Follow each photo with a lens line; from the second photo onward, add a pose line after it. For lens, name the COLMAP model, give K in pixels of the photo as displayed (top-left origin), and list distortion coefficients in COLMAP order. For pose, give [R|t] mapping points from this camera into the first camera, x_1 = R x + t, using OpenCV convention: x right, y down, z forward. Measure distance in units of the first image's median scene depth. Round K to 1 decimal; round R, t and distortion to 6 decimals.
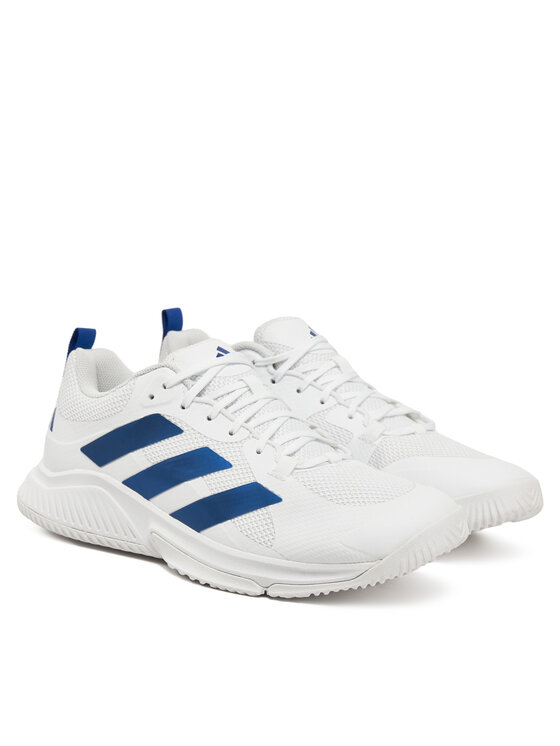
lens RADIAL K [[1866.5, 0, 280.0], [0, 1866.5, 373.0], [0, 0, 1]] dist [0.613713, -0.023733]
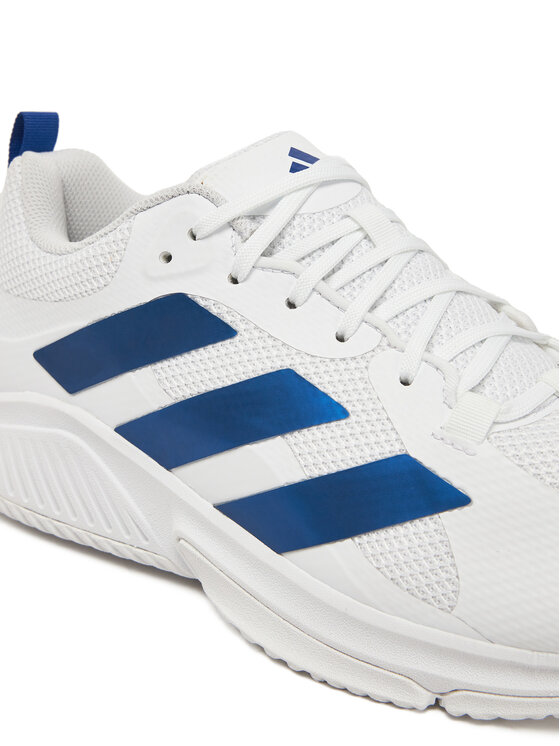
lens RADIAL K [[1290.8, 0, 280.0], [0, 1290.8, 373.0], [0, 0, 1]] dist [0.042593, 0.111588]
pose [[0.999642, -0.025465, 0.008212, -0.043694], [0.023612, 0.983939, 0.176938, -0.015824], [-0.012586, -0.176680, 0.984188, 0.677494]]
